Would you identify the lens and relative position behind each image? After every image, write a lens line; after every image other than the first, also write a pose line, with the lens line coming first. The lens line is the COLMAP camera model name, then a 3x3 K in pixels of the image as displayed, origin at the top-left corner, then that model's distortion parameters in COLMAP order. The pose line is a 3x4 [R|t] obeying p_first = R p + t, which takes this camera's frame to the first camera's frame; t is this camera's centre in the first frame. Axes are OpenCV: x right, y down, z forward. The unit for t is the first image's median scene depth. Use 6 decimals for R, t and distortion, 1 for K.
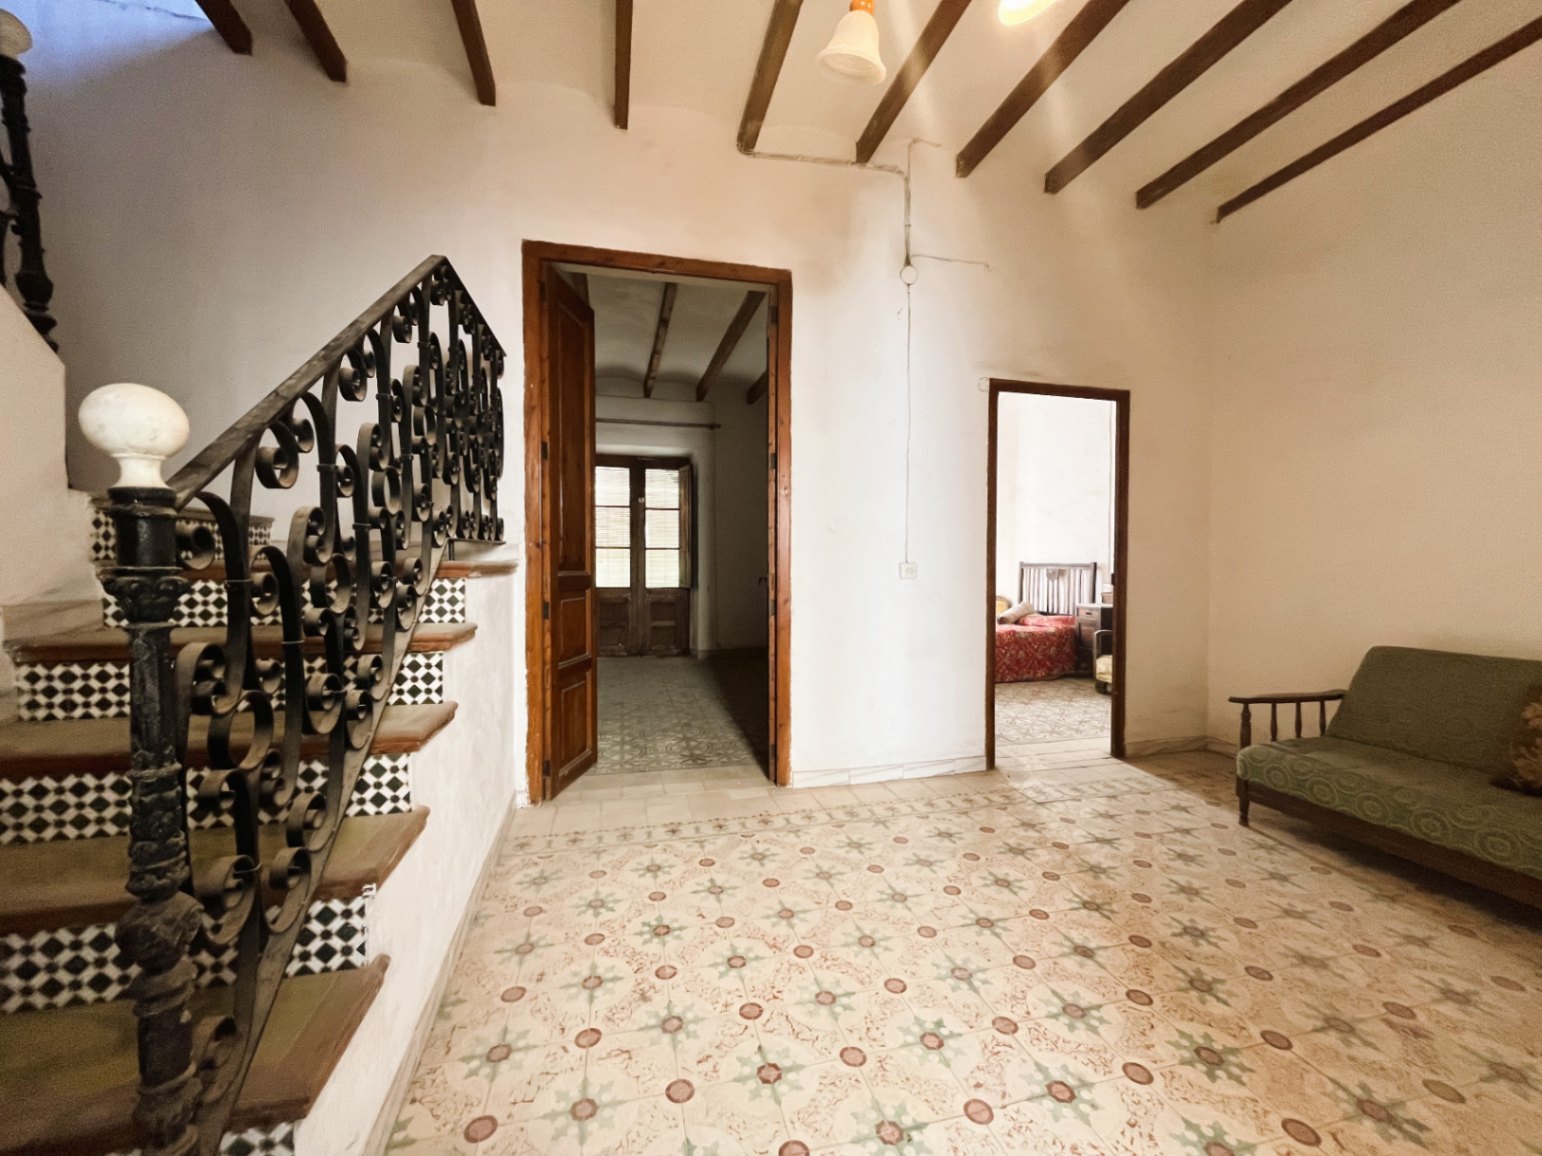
lens RADIAL K [[627.8, 0, 771.0], [0, 627.8, 578.0], [0, 0, 1]] dist [-0.001104, -0.000039]
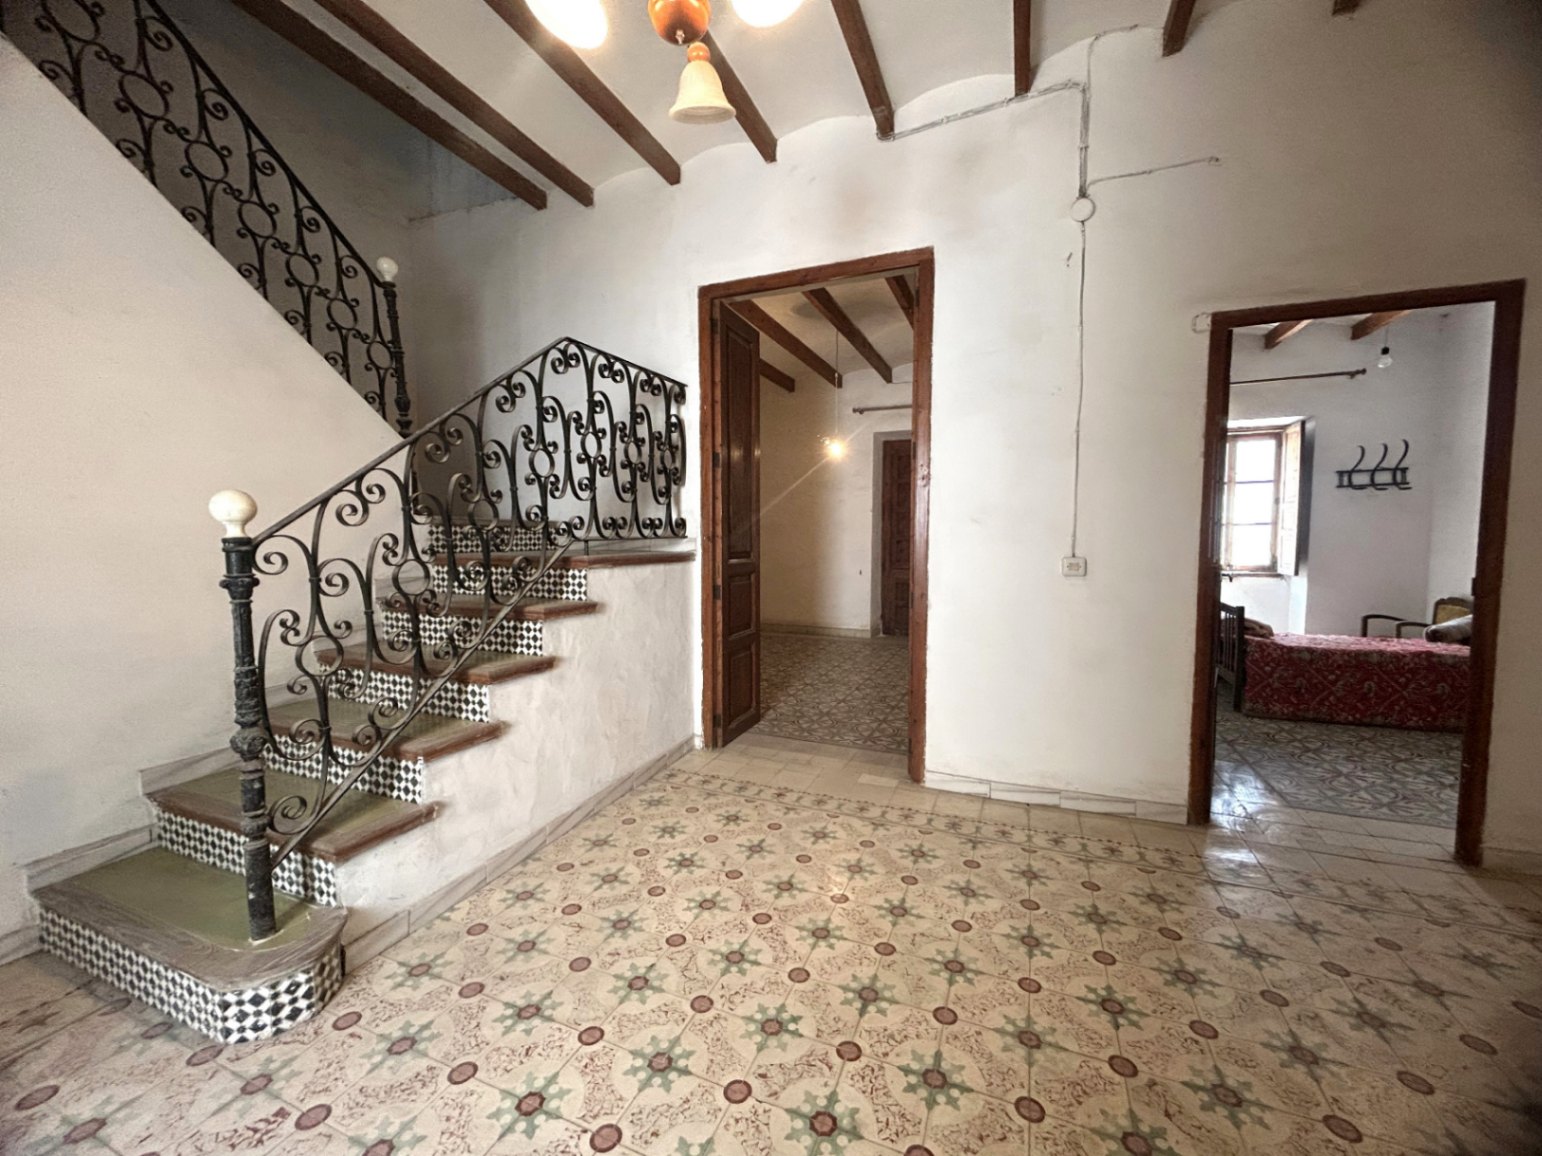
lens RADIAL K [[626.9, 0, 769.7], [0, 626.9, 575.1], [0, 0, 1]] dist [-0.003588, 0.004429]
pose [[0.804614, 0.036356, -0.592684, 0.466598], [-0.014699, 0.999038, 0.041327, -0.034858], [0.593616, -0.024540, 0.804374, 0.093682]]
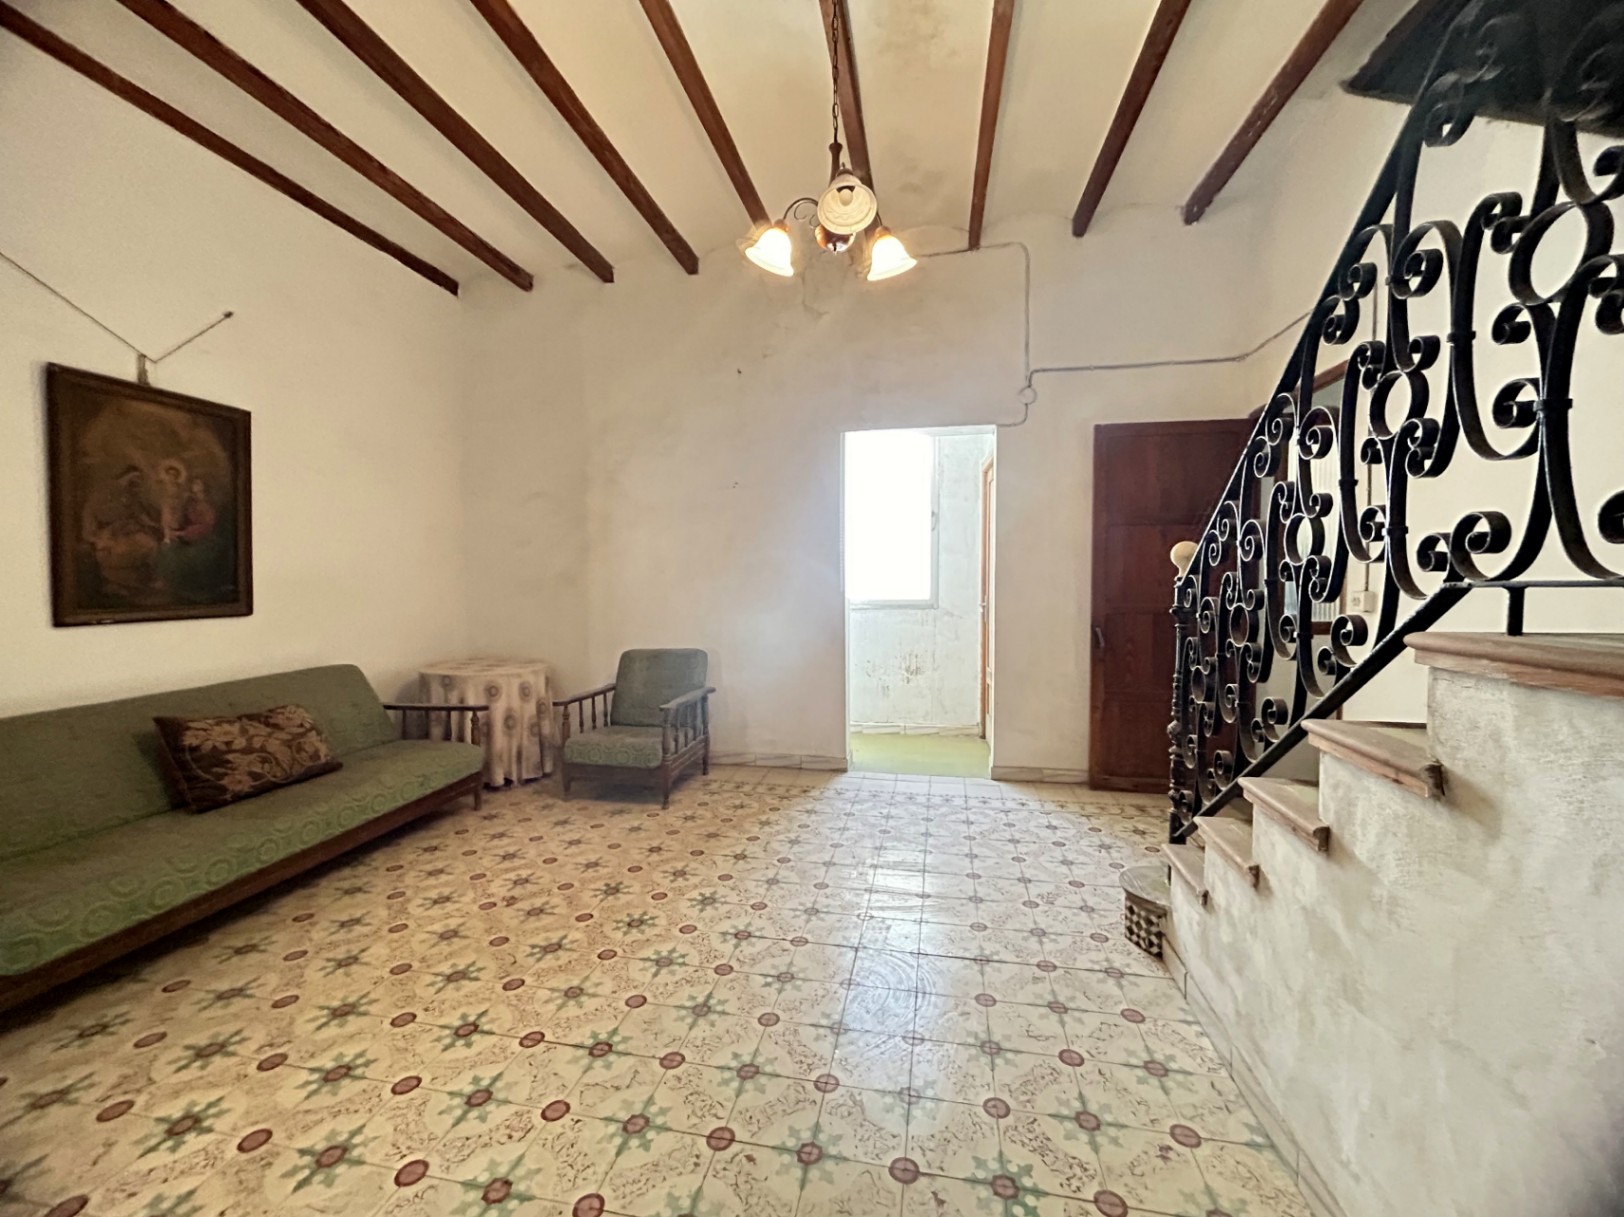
lens RADIAL K [[661.2, 0, 812.0], [0, 661.2, 608.5], [0, 0, 1]] dist [-0.001104, -0.000039]
pose [[-0.906446, -0.015701, 0.422029, -0.194691], [0.015387, 0.997417, 0.070155, -0.061490], [-0.422040, 0.070086, -0.903864, 1.183178]]
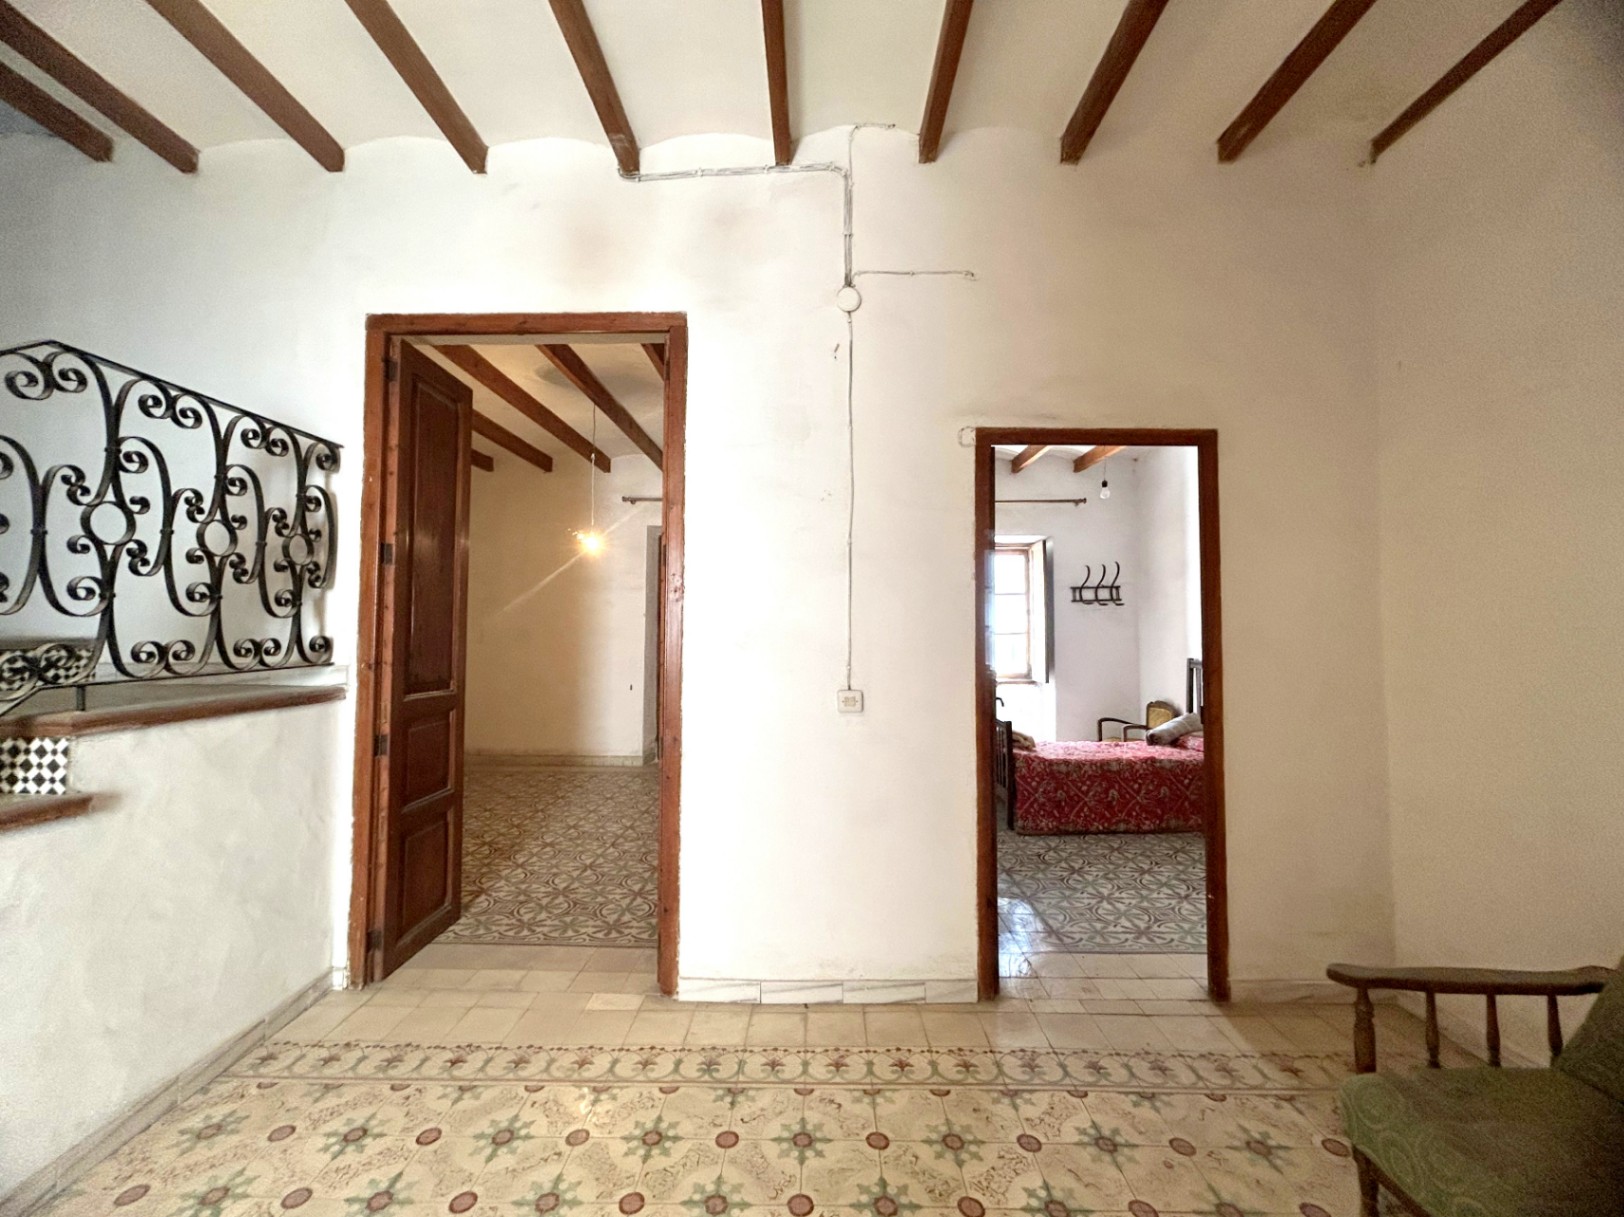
lens RADIAL K [[667.7, 0, 814.0], [0, 667.7, 604.1], [0, 0, 1]] dist [0.000924, 0.000371]
pose [[0.967122, -0.009232, -0.254144, 0.445910], [-0.008443, 0.997624, -0.068370, -0.082907], [0.254171, 0.068268, 0.964747, 0.299719]]
